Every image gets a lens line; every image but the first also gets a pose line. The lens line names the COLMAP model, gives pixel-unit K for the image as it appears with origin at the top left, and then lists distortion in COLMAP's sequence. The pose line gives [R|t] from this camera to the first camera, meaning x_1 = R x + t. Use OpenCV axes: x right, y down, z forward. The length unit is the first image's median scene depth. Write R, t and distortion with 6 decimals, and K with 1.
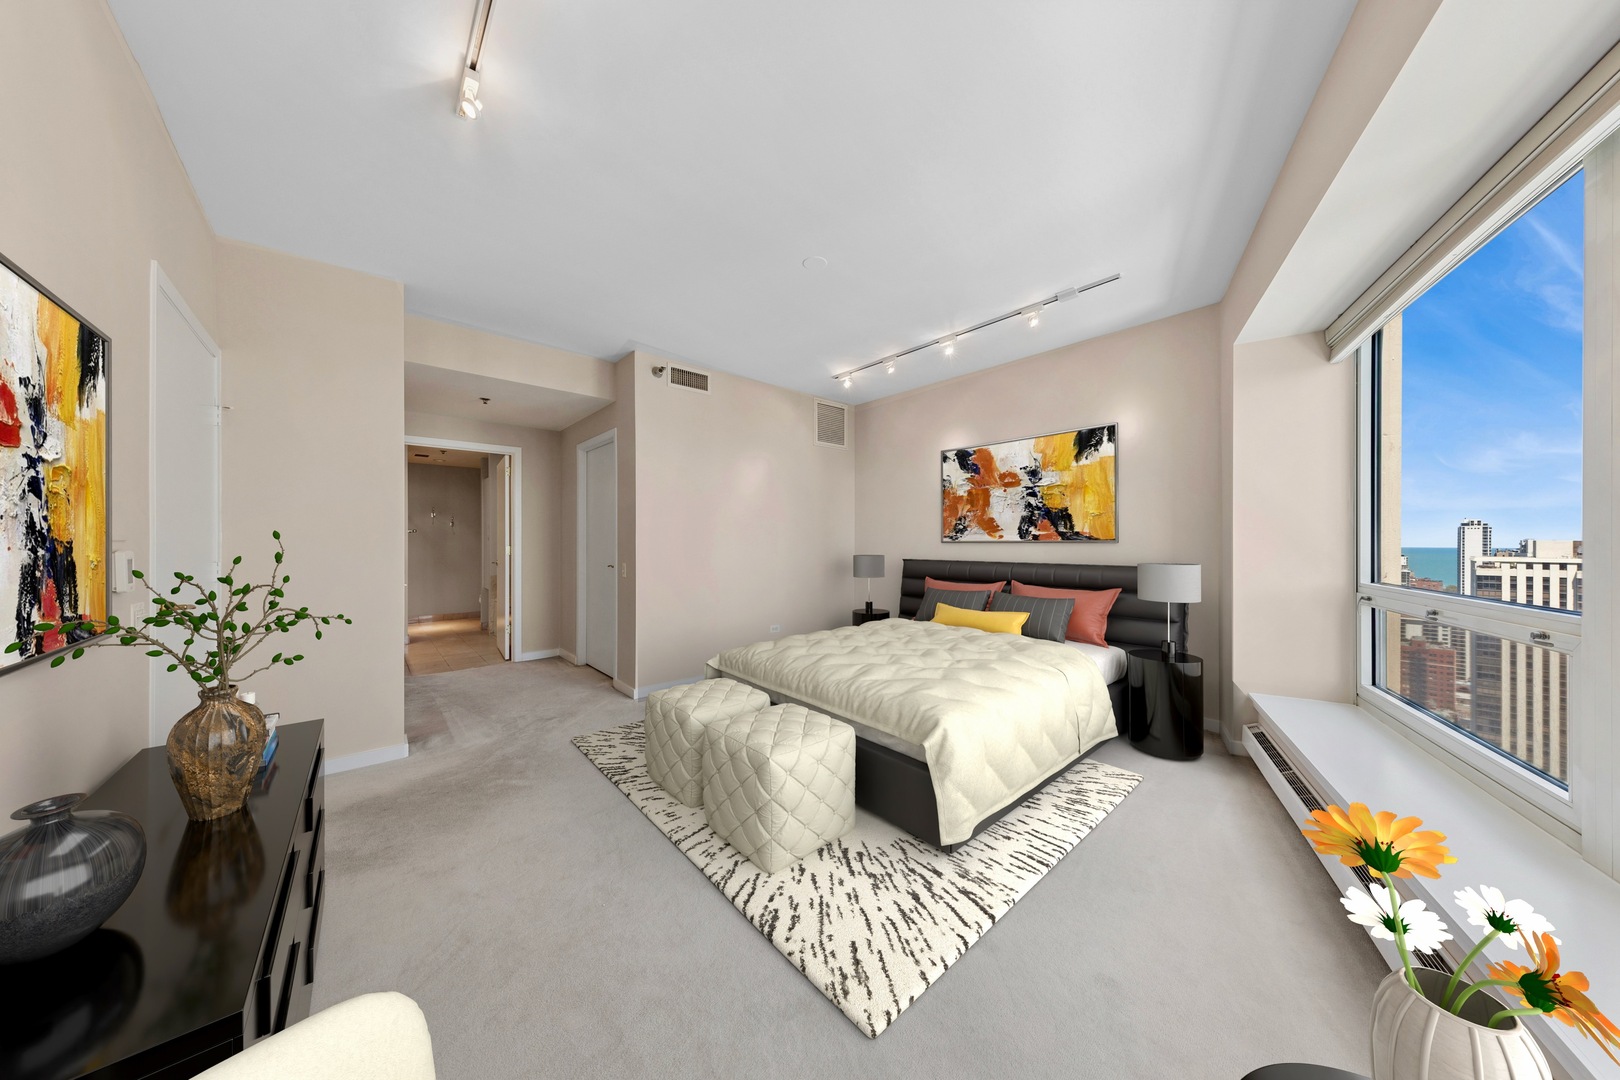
lens RADIAL K [[502.3, 0, 836.3], [0, 502.3, 532.1], [0, 0, 1]] dist [-0.000083, -0.000009]
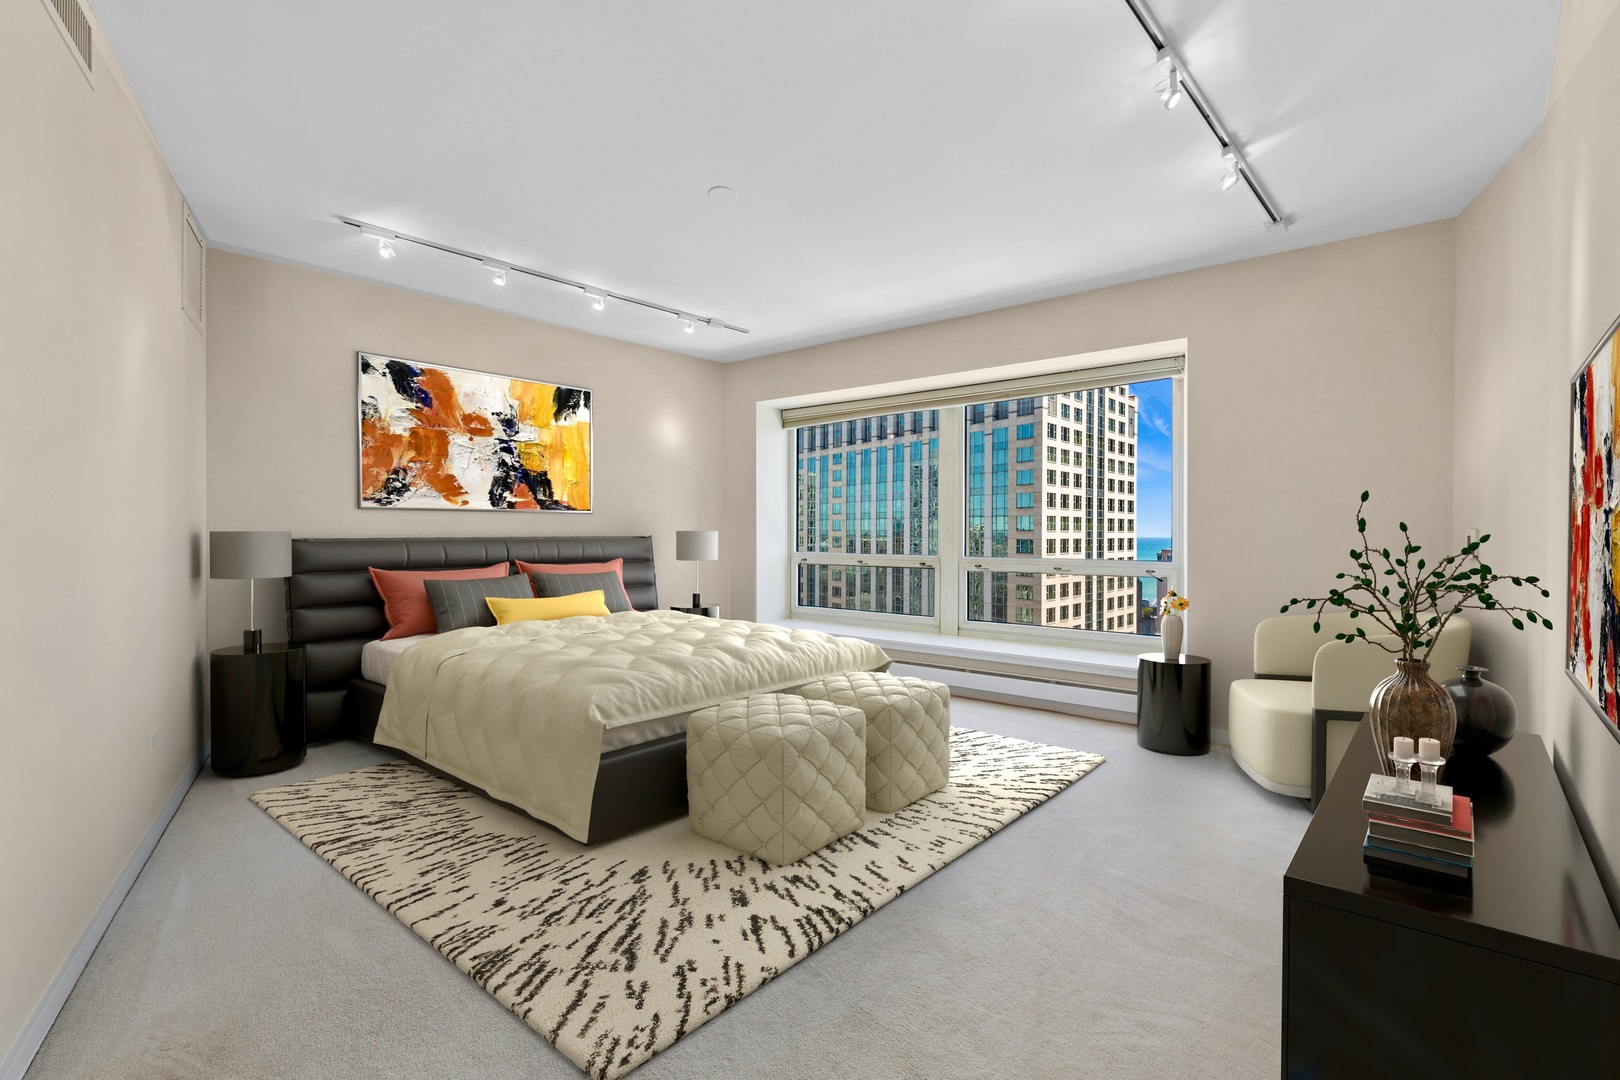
lens RADIAL K [[572.6, 0, 810.0], [0, 572.6, 540.0], [0, 0, 1]] dist [0.001175, 0.000034]
pose [[0.016610, -0.006434, 0.999841, -0.494770], [0.007338, 0.999953, 0.006313, 0.062778], [-0.999835, 0.007232, 0.016656, 0.514722]]
